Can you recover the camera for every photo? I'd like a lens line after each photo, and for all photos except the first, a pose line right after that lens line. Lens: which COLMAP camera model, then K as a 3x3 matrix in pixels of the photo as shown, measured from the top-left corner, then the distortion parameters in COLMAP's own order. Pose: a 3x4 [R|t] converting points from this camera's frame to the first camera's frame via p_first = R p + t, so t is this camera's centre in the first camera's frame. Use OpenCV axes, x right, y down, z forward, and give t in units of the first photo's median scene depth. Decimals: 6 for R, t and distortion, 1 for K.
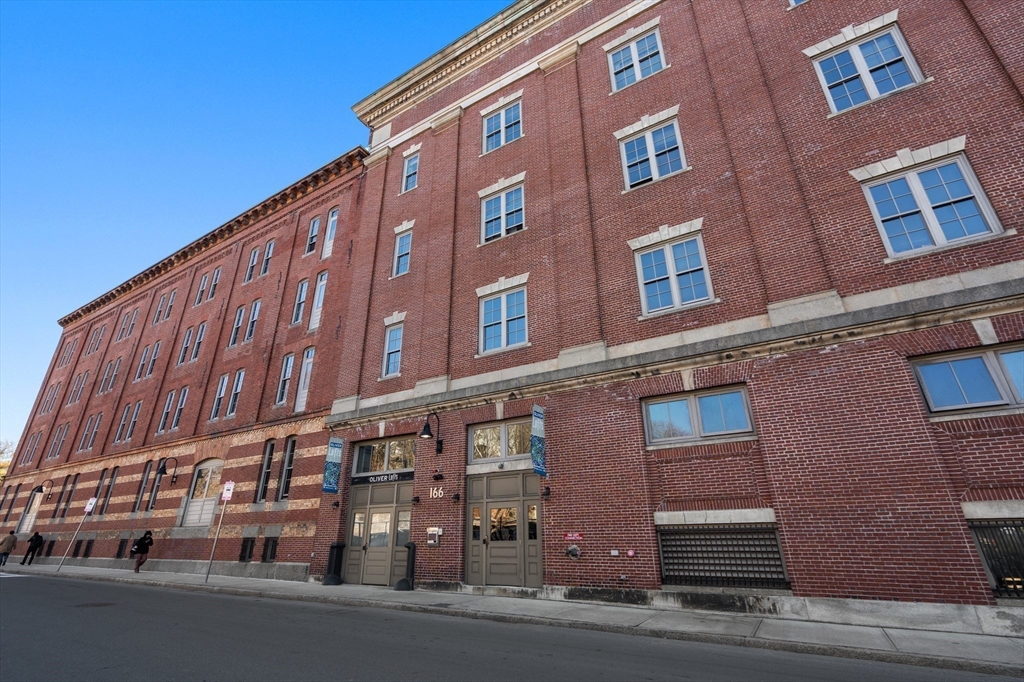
lens RADIAL K [[475.4, 0, 509.8], [0, 475.4, 338.1], [0, 0, 1]] dist [-0.003059, 0.001566]
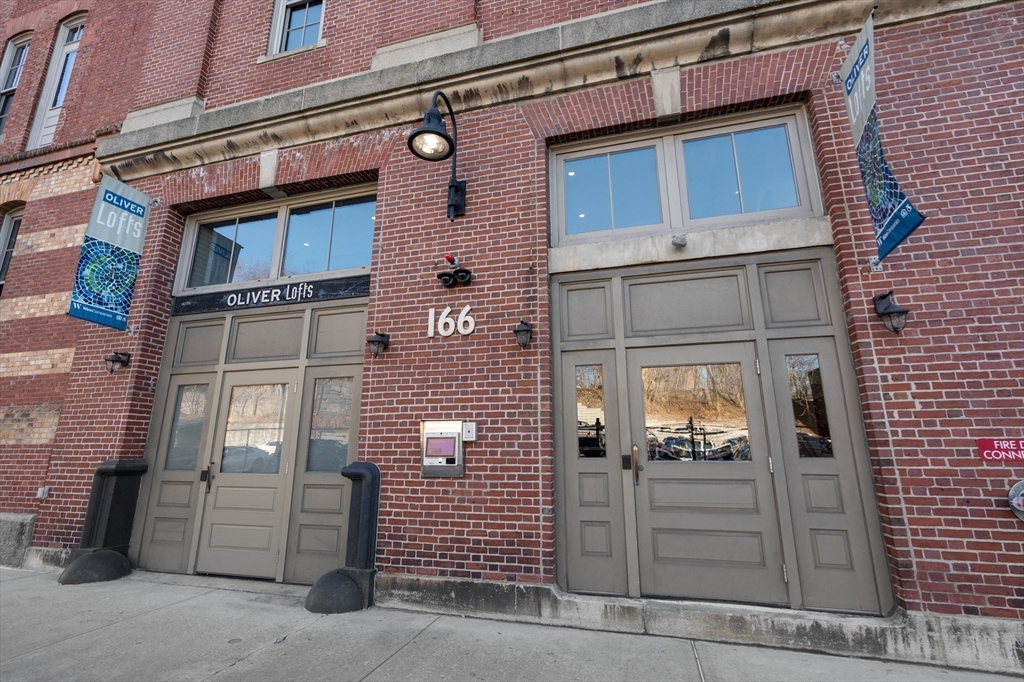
lens RADIAL K [[475.4, 0, 511.7], [0, 475.4, 342.5], [0, 0, 1]] dist [-0.003059, 0.001566]
pose [[0.963973, 0.073745, 0.255572, -0.193511], [-0.112998, 0.983328, 0.142469, 0.282080], [-0.240804, -0.166216, 0.956235, 0.656133]]
